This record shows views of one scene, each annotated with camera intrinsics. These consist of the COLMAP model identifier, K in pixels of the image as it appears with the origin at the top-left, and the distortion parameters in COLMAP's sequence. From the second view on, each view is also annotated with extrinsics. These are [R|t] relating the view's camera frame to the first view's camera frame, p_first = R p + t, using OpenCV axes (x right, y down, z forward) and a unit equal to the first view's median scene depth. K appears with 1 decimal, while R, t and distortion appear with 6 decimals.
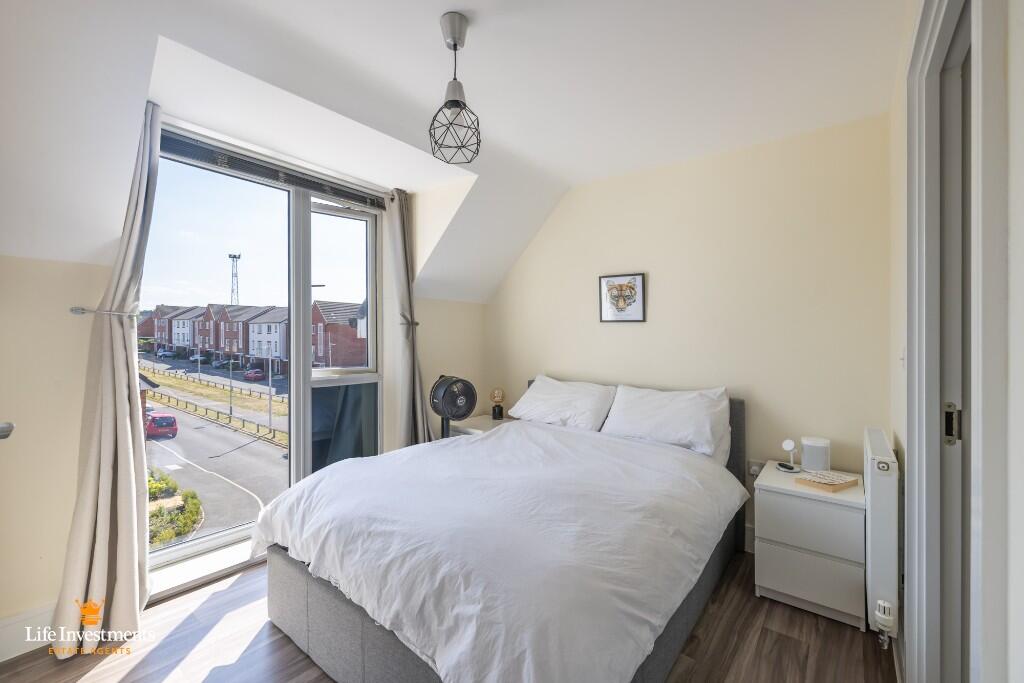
lens RADIAL K [[430.9, 0, 507.8], [0, 430.9, 337.3], [0, 0, 1]] dist [0.000022, -0.000024]
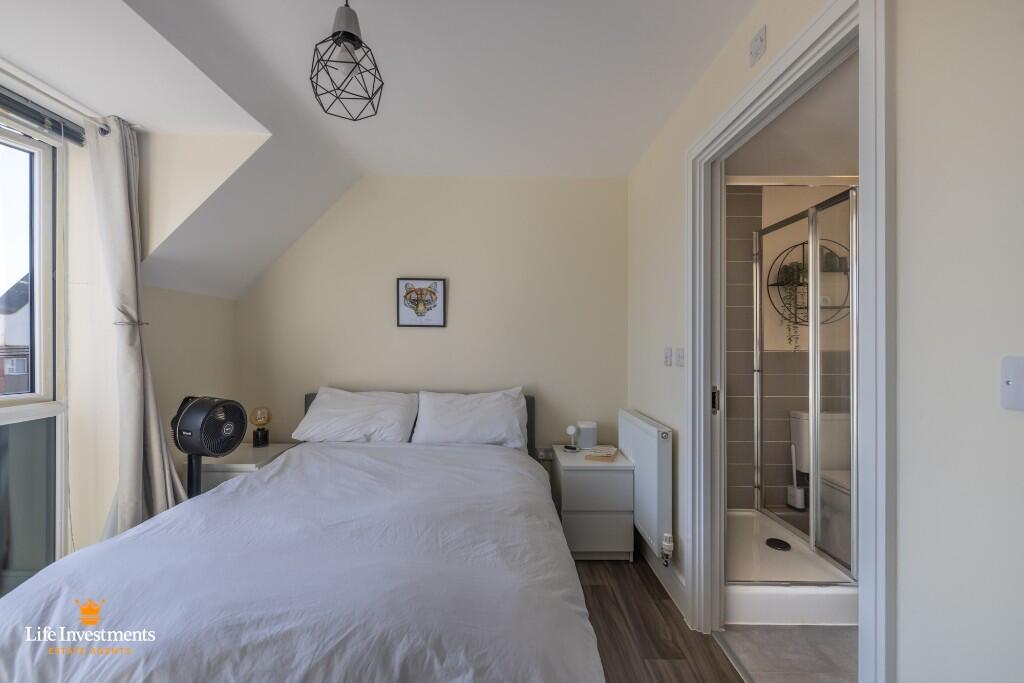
lens RADIAL K [[430.9, 0, 507.8], [0, 430.9, 337.3], [0, 0, 1]] dist [0.000022, -0.000024]
pose [[0.782569, 0.003176, 0.622556, -0.202383], [0.002814, 0.999959, -0.008638, -0.002780], [-0.622557, 0.008511, 0.782528, 0.120471]]
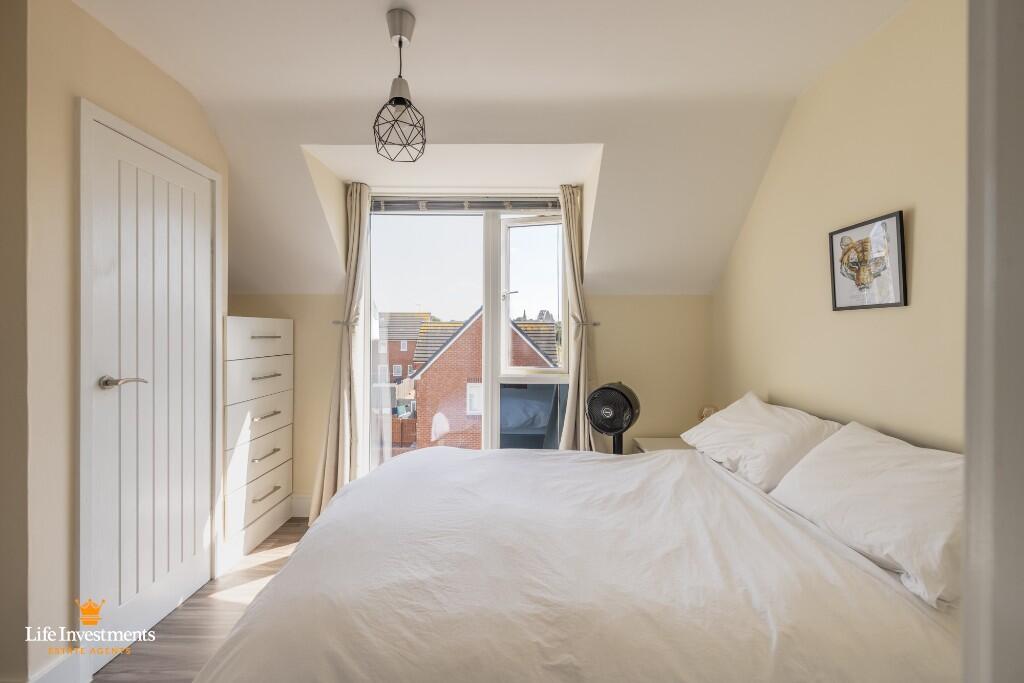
lens RADIAL K [[430.9, 0, 507.8], [0, 430.9, 337.3], [0, 0, 1]] dist [0.000022, -0.000024]
pose [[0.607517, -0.006697, -0.794278, 0.449145], [0.001933, 0.999974, -0.006953, 0.004547], [0.794304, 0.002689, 0.607514, 0.323028]]
